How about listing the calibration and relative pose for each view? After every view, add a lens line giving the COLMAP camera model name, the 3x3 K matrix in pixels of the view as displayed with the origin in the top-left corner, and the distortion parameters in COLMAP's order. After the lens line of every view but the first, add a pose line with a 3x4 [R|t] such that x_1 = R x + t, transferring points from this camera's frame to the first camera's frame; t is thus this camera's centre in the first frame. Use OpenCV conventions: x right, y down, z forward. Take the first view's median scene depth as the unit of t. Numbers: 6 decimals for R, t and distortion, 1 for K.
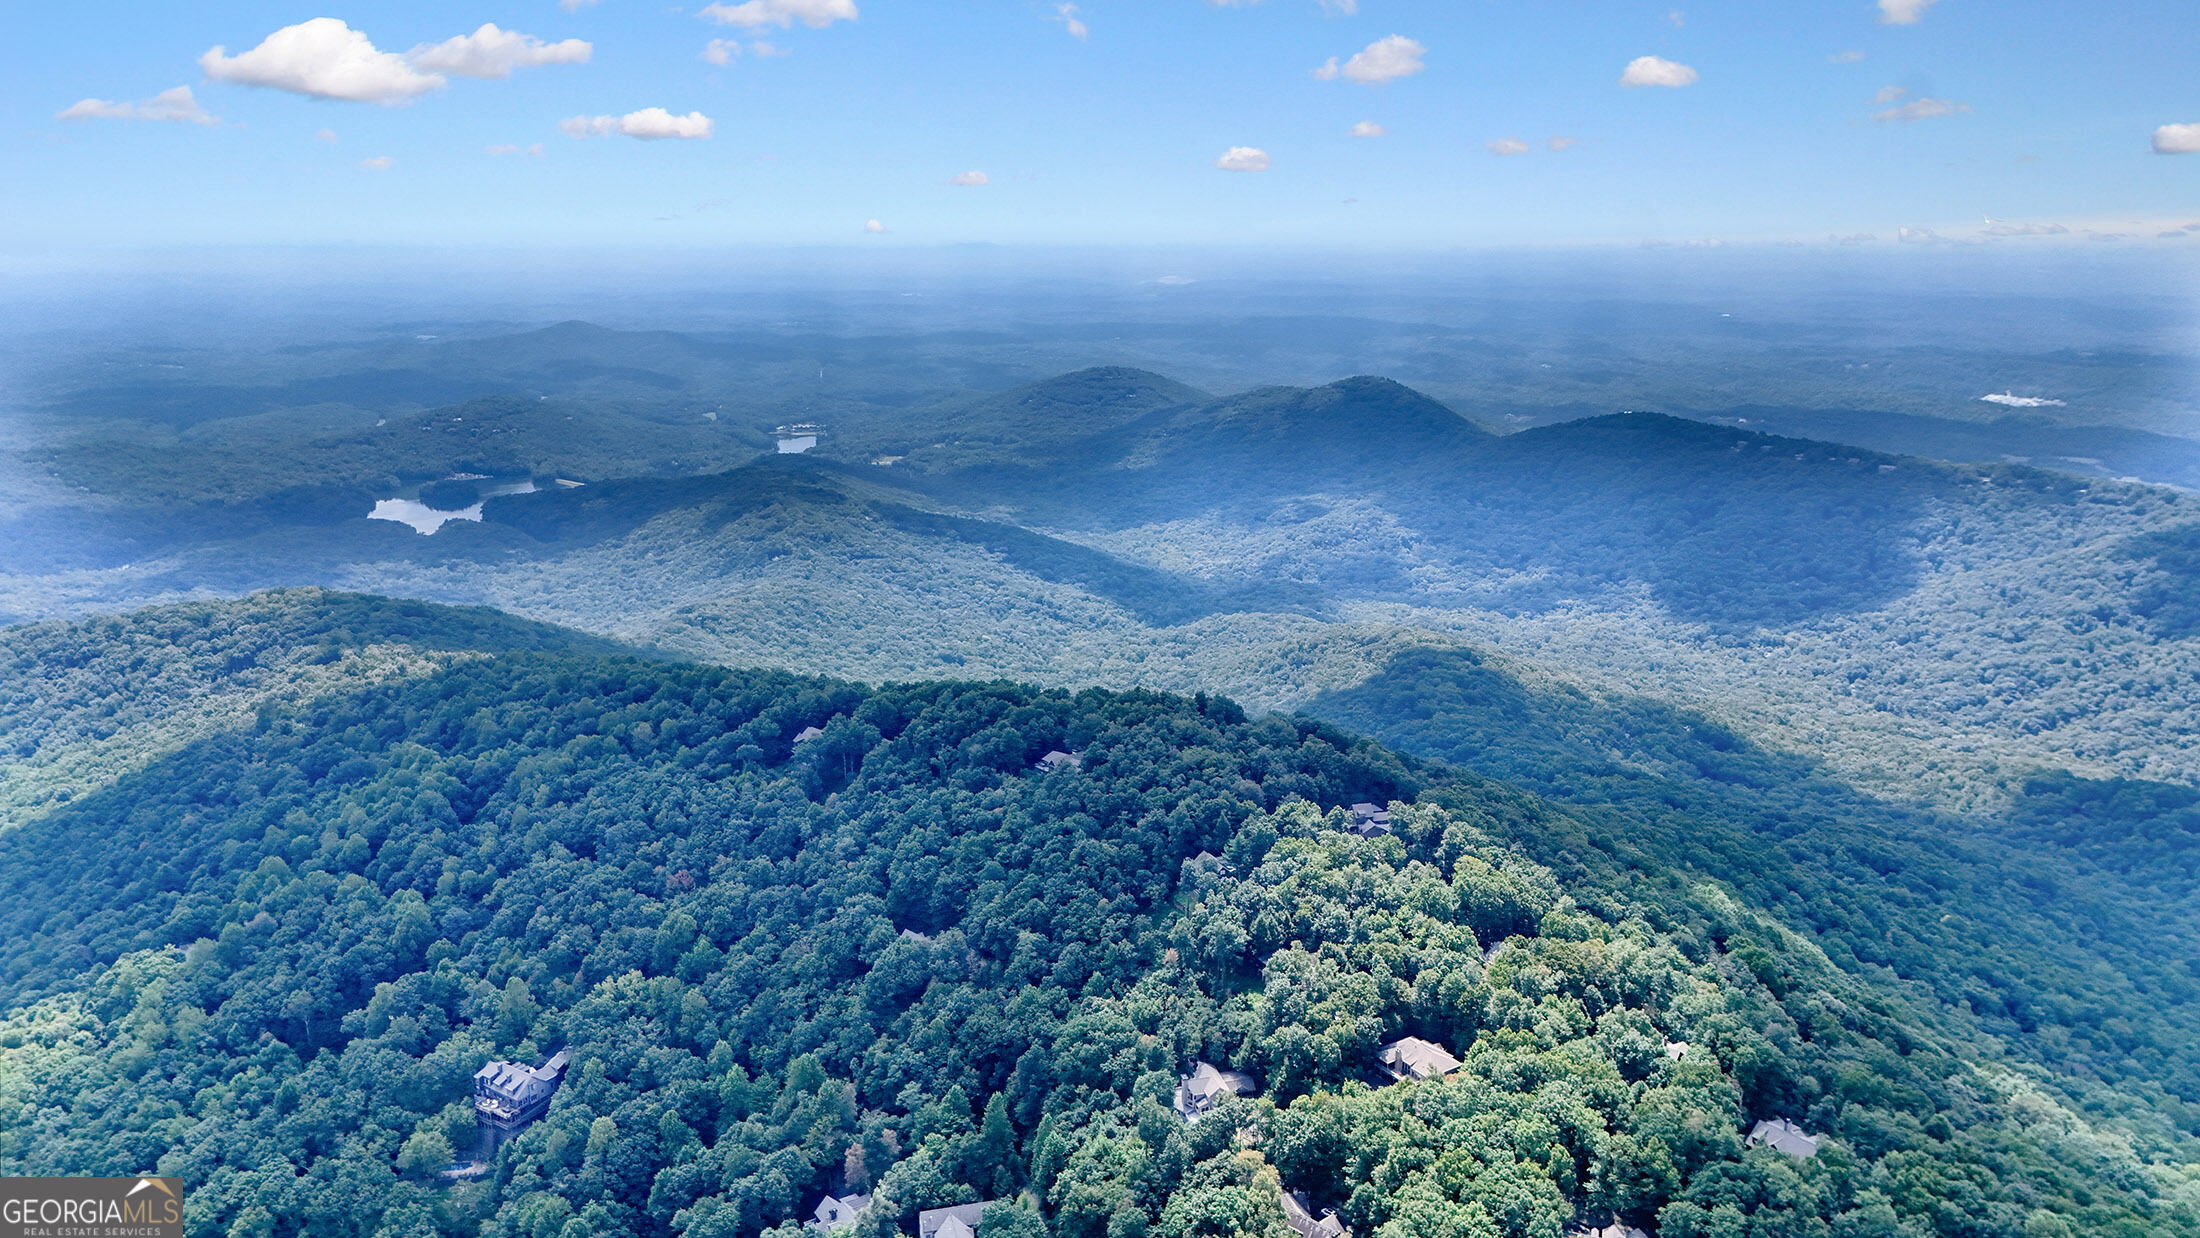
lens RADIAL K [[1647.0, 0, 1100.3], [0, 1647.0, 578.2], [0, 0, 1]] dist [0.093332, -0.098280]
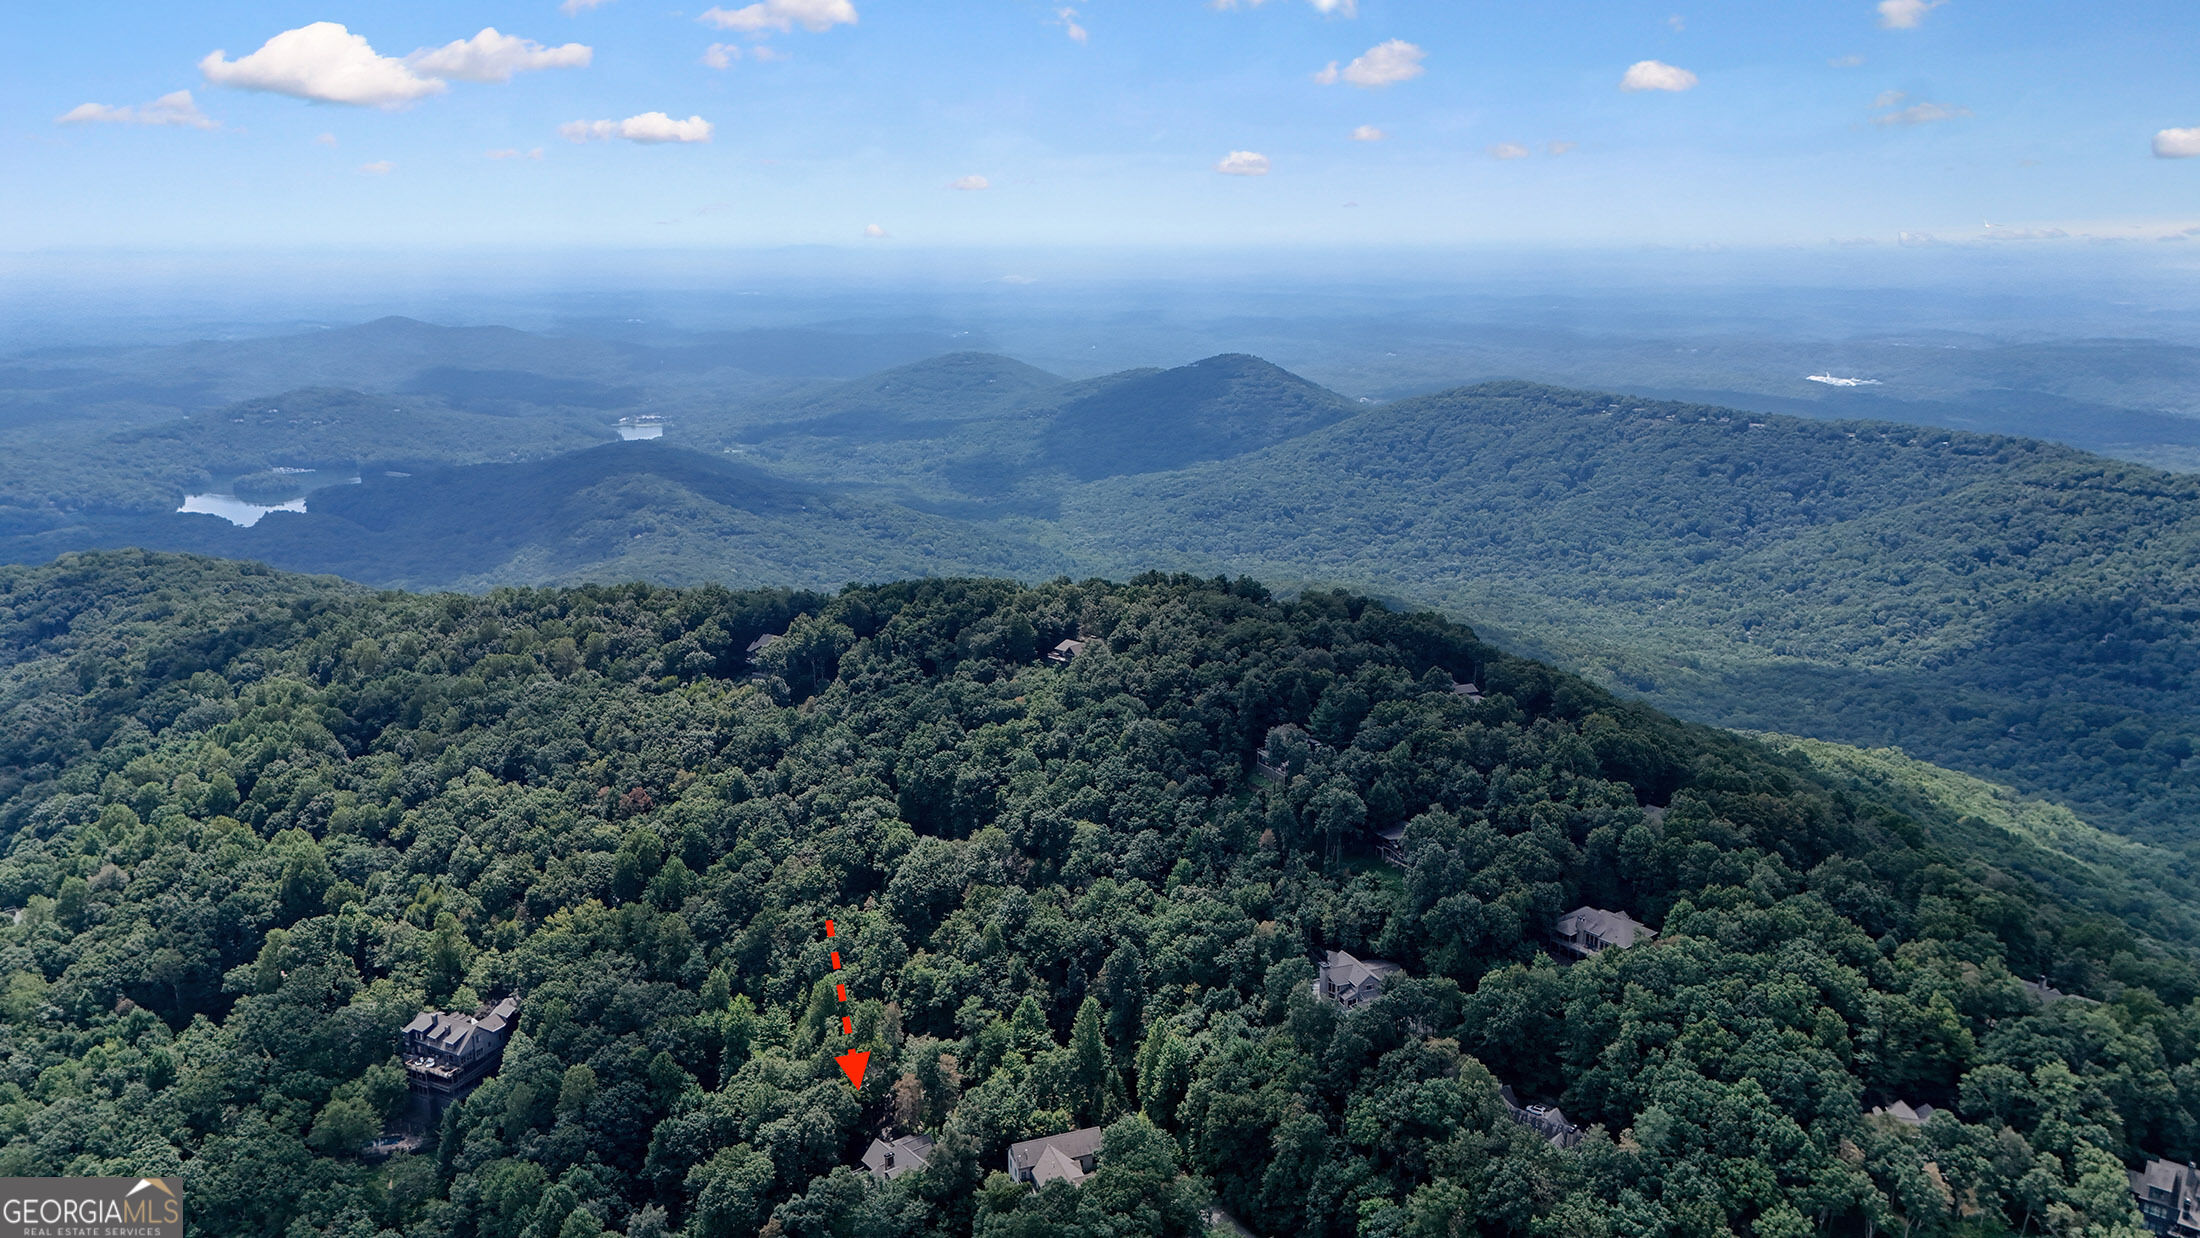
lens RADIAL K [[1647.0, 0, 1100.3], [0, 1647.0, 578.2], [0, 0, 1]] dist [0.093332, -0.098280]
pose [[0.995238, -0.023908, 0.094499, -0.101644], [0.024189, 0.999706, -0.001834, 0.082385], [-0.094428, 0.004111, 0.995523, 0.146619]]
